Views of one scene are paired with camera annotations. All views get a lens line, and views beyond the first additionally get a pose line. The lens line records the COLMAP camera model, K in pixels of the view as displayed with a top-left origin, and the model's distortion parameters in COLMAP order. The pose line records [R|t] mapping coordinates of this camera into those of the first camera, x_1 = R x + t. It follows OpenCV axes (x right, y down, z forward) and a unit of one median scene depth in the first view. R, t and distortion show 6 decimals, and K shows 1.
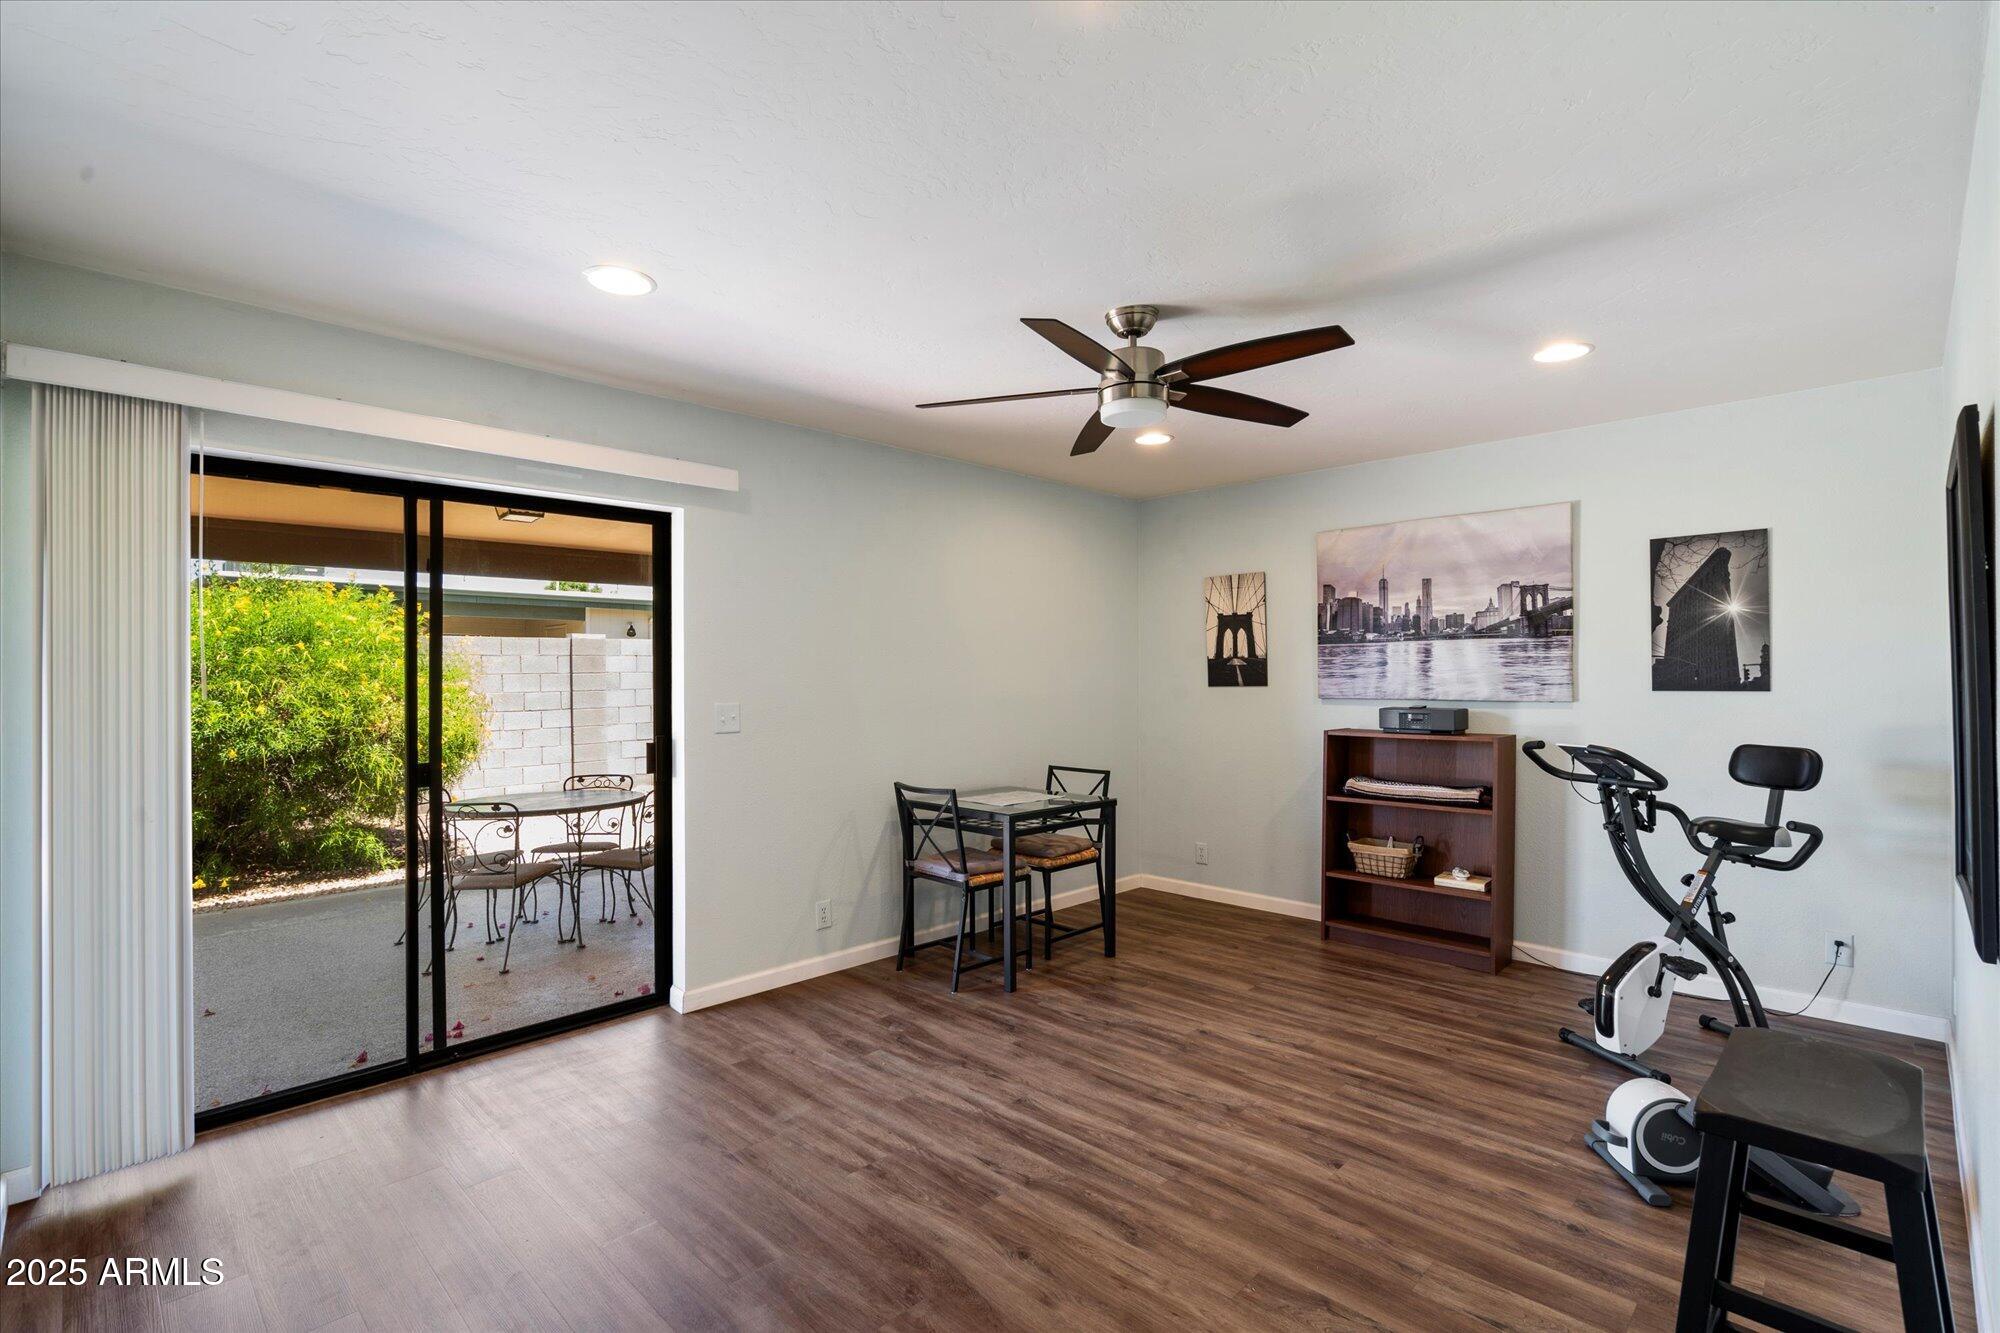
lens RADIAL K [[908.9, 0, 993.9], [0, 908.9, 683.8], [0, 0, 1]] dist [0.021368, 0.000112]
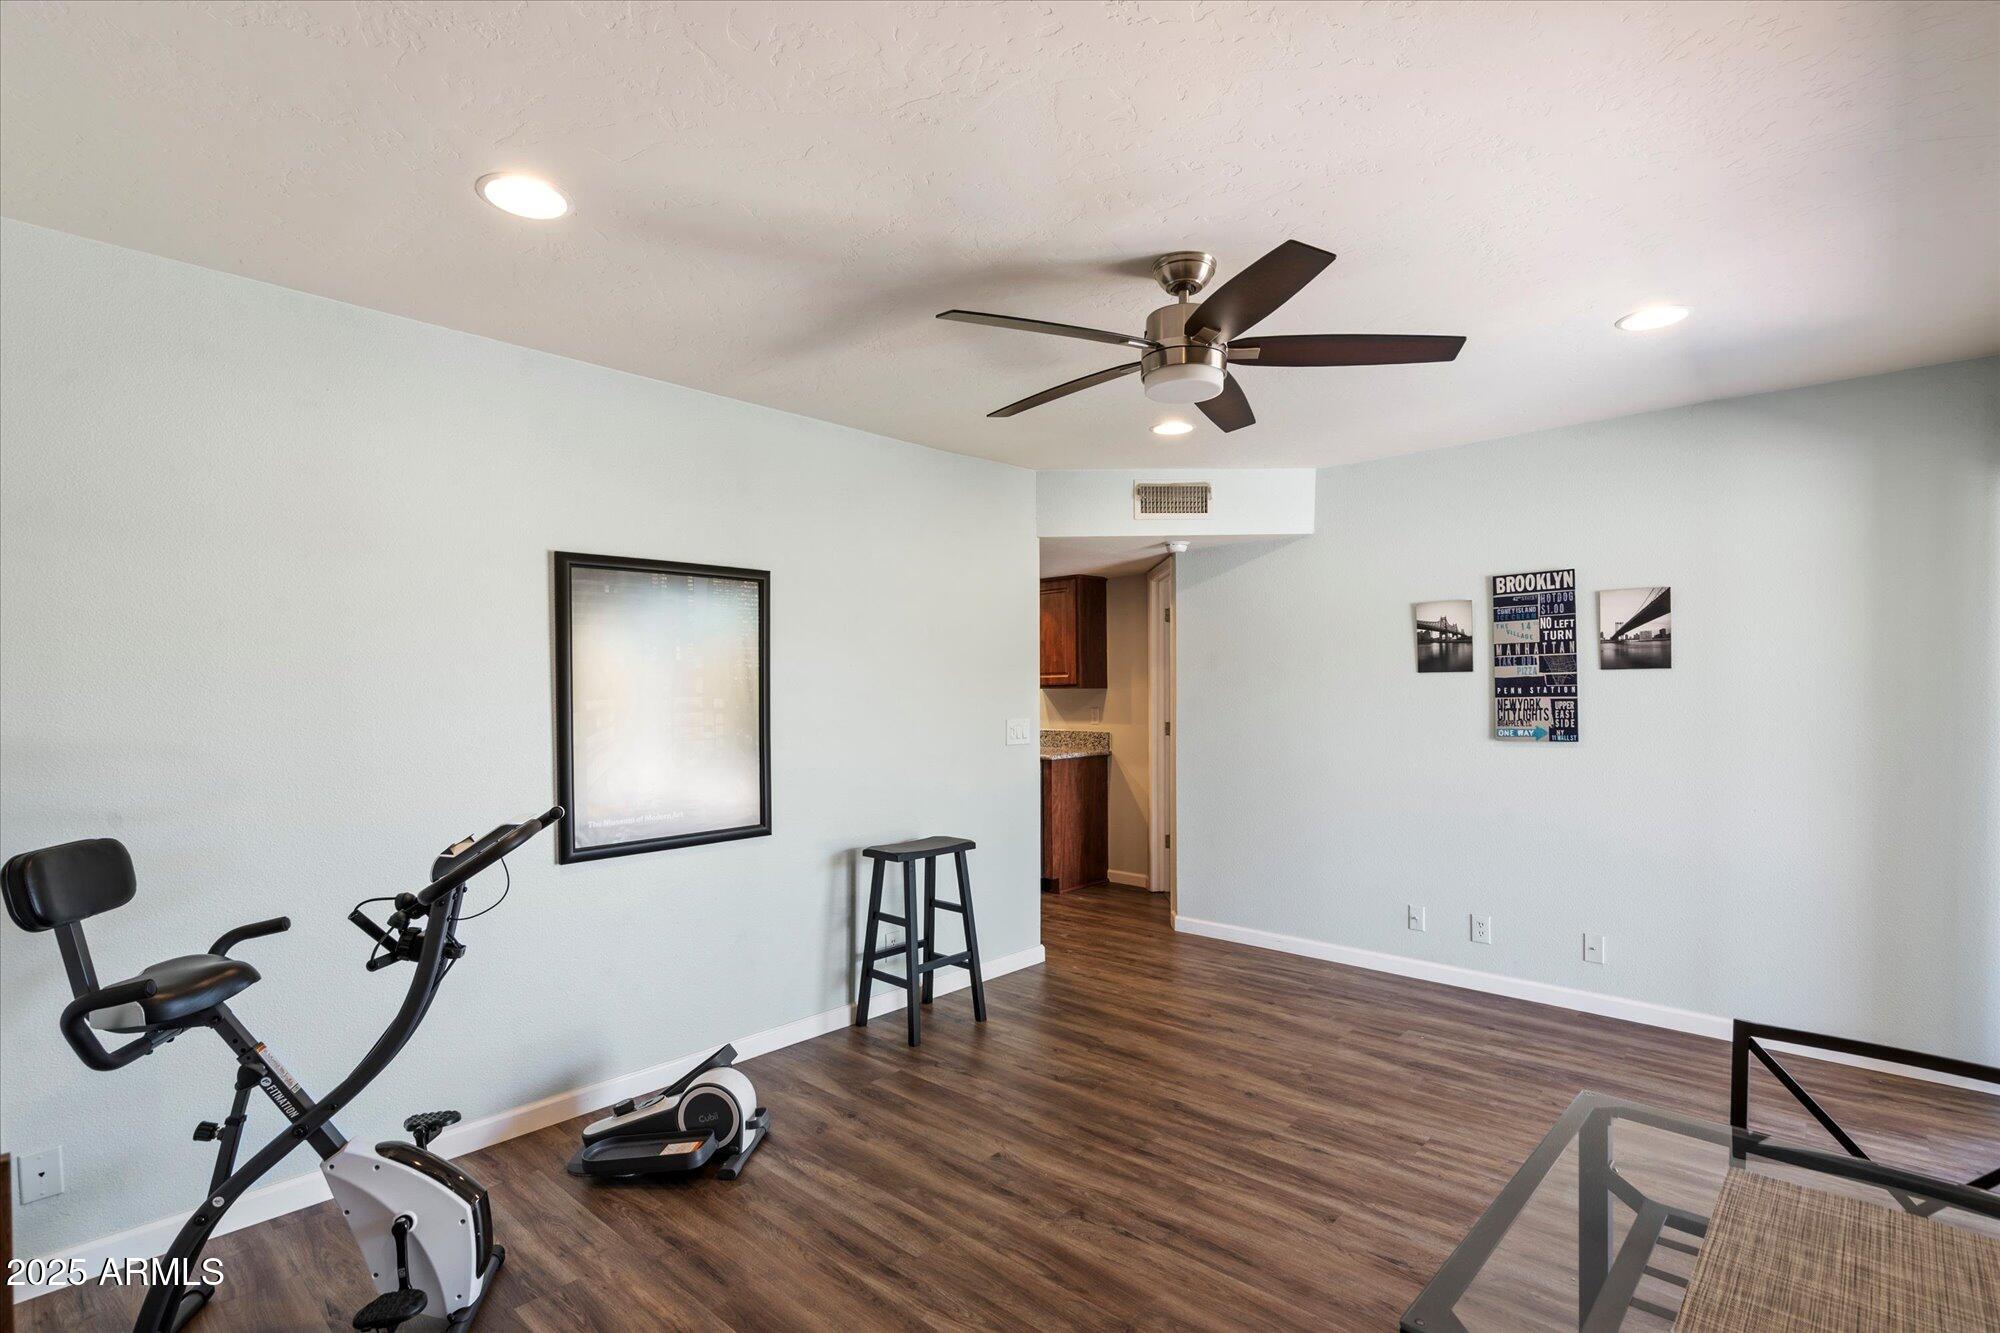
lens RADIAL K [[908.9, 0, 993.9], [0, 908.9, 683.8], [0, 0, 1]] dist [0.021368, 0.000112]
pose [[-0.999709, 0.006788, -0.023162, 0.375272], [0.006697, 0.999970, 0.003997, -0.036342], [0.023188, 0.003840, -0.999724, 1.954404]]
